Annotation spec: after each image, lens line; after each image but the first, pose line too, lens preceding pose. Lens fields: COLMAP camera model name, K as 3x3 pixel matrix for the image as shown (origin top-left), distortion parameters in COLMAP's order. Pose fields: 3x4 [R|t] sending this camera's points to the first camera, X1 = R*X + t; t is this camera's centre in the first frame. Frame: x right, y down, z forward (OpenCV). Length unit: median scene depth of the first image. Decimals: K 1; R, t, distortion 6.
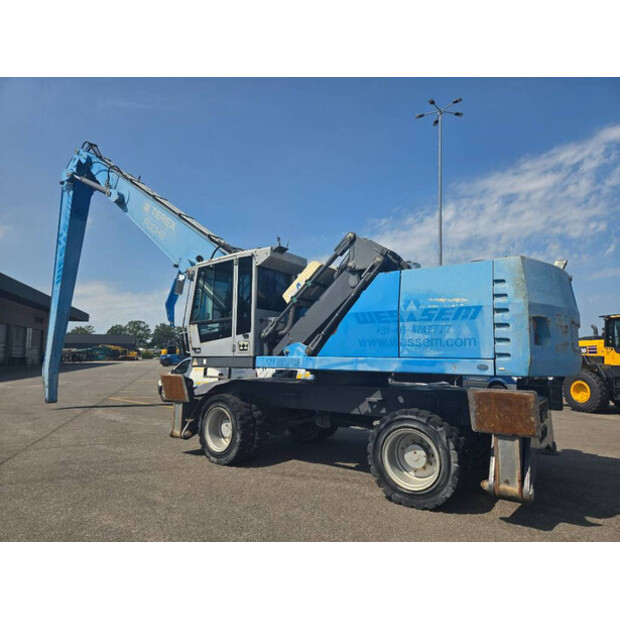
lens RADIAL K [[412.7, 0, 315.7], [0, 412.7, 317.2], [0, 0, 1]] dist [0.070750, -0.055376]
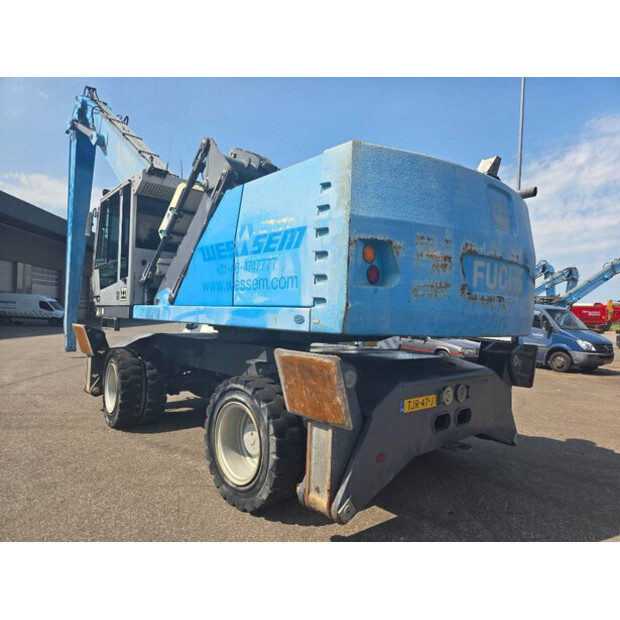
lens RADIAL K [[416.2, 0, 316.8], [0, 416.2, 311.9], [0, 0, 1]] dist [0.072218, -0.052586]
pose [[0.975986, 0.018189, -0.217072, 0.407112], [0.000165, 0.996446, 0.084237, 0.037252], [0.217832, -0.082250, 0.972514, 0.256080]]
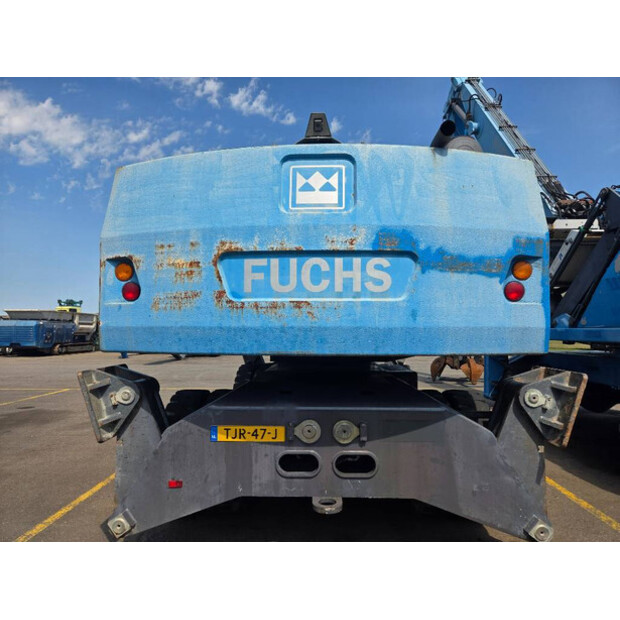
lens RADIAL K [[416.2, 0, 316.8], [0, 416.2, 311.9], [0, 0, 1]] dist [0.072218, -0.052586]
pose [[0.548796, -0.049342, -0.834499, 0.849265], [0.088764, 0.996053, -0.000520, 0.074478], [0.831230, -0.073788, 0.551010, 0.618531]]
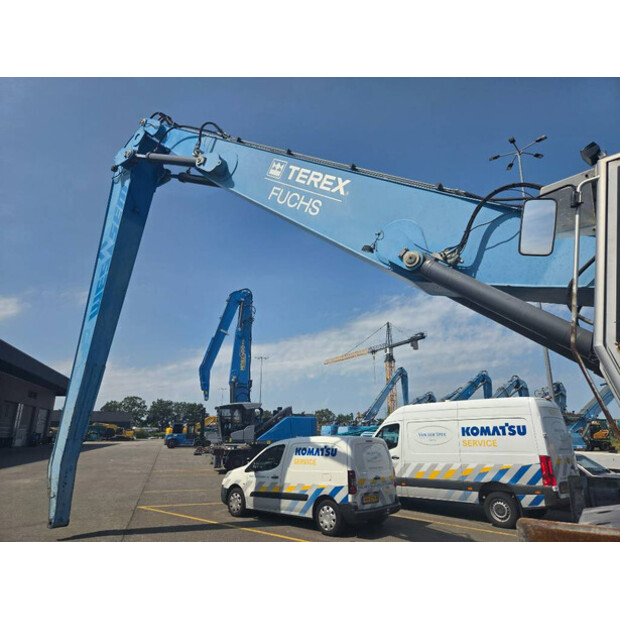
lens RADIAL K [[416.2, 0, 316.8], [0, 416.2, 311.9], [0, 0, 1]] dist [0.072218, -0.052586]
pose [[0.999994, 0.001130, 0.003297, -0.599344], [-0.000483, 0.981792, -0.189956, 0.062048], [-0.003451, 0.189953, 0.981787, 0.810680]]
